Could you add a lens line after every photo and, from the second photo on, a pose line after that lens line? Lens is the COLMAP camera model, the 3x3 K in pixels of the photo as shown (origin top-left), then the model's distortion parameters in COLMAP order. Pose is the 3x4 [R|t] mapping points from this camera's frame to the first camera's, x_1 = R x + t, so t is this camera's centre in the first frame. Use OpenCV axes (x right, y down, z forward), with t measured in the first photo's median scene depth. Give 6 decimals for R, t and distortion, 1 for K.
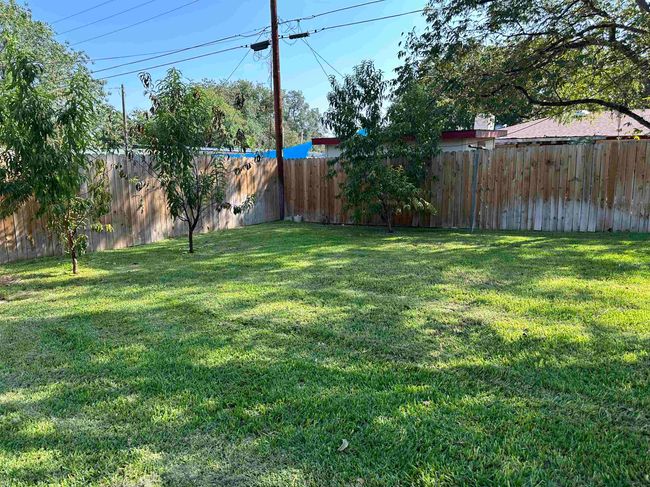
lens RADIAL K [[461.0, 0, 324.6], [0, 461.0, 243.1], [0, 0, 1]] dist [0.006088, 0.000648]
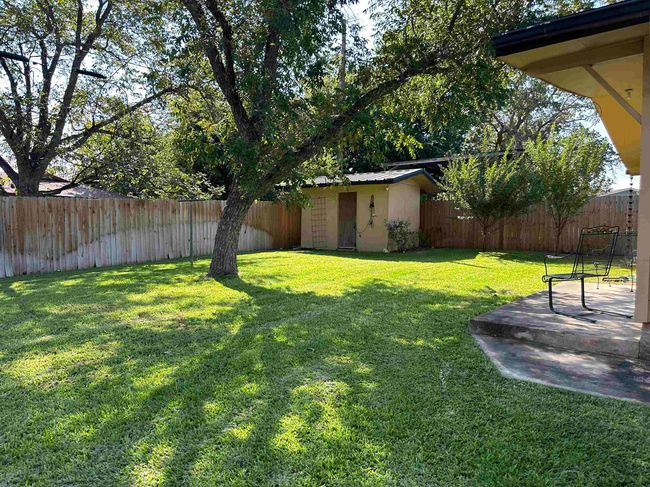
lens RADIAL K [[461.0, 0, 324.6], [0, 461.0, 243.6], [0, 0, 1]] dist [0.006088, 0.000648]
pose [[0.101632, -0.044779, 0.993814, -1.189111], [0.166104, 0.985727, 0.027427, -0.026151], [-0.980857, 0.162289, 0.107620, 0.435975]]
